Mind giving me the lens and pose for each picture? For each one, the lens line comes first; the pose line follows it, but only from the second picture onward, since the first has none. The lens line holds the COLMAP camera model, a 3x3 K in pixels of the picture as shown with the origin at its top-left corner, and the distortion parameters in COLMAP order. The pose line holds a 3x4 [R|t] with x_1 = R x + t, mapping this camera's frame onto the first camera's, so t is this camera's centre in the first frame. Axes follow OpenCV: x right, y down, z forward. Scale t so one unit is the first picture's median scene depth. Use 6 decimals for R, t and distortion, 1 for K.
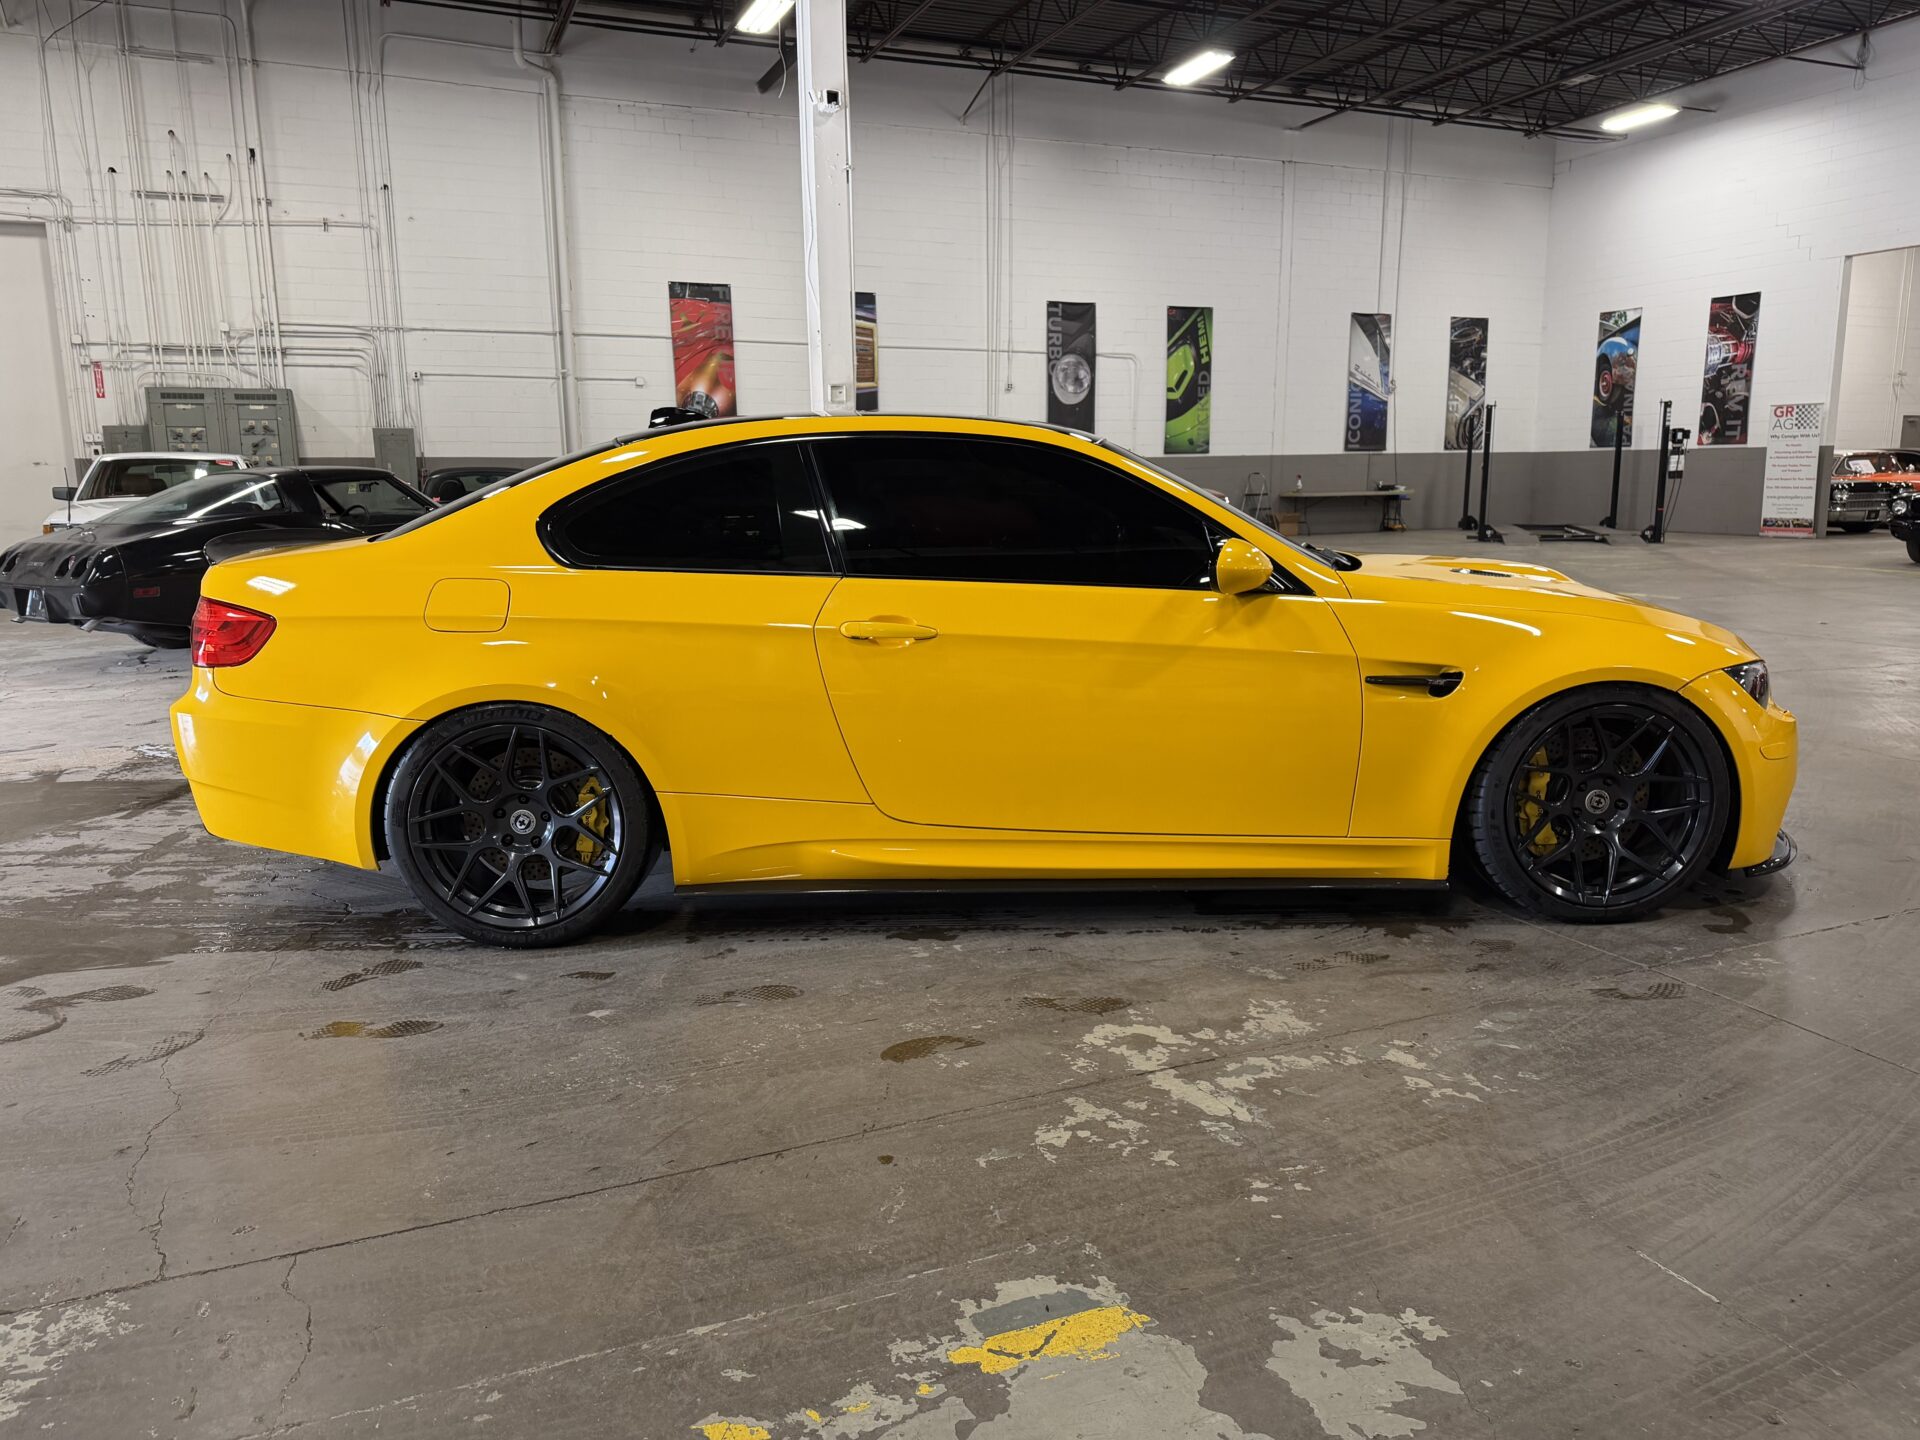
lens RADIAL K [[1327.4, 0, 960.0], [0, 1327.4, 720.0], [0, 0, 1]] dist [0.103783, -0.154919]
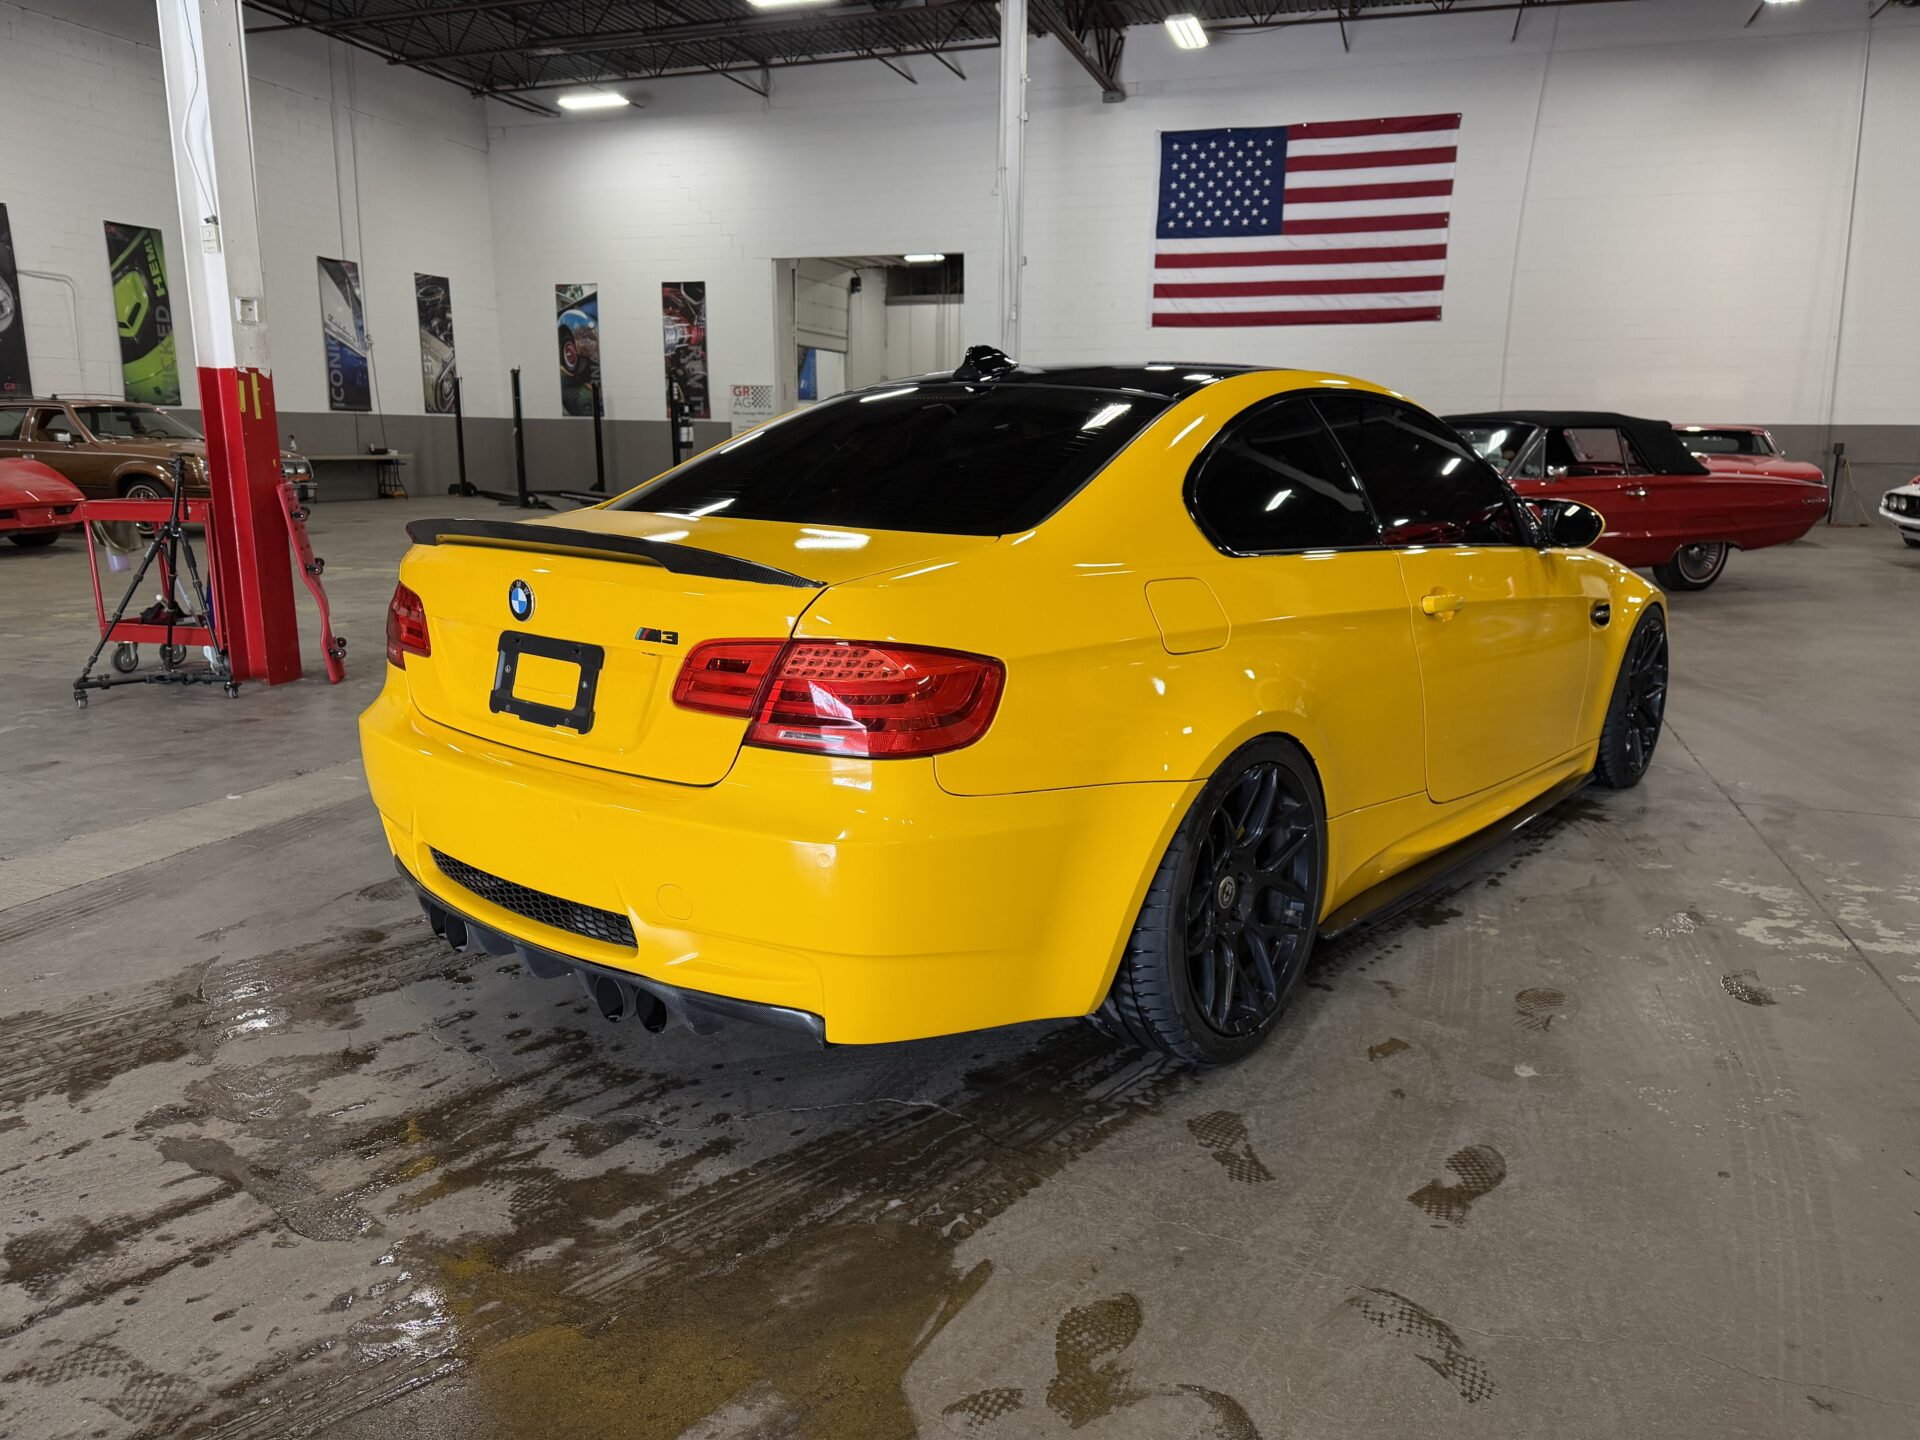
lens RADIAL K [[1356.7, 0, 960.0], [0, 1356.7, 720.0], [0, 0, 1]] dist [0.019520, -0.027227]
pose [[0.660193, -0.135436, 0.738784, -0.151578], [0.118612, 0.990066, 0.075508, -0.014969], [-0.741671, 0.037779, 0.669699, 0.092398]]
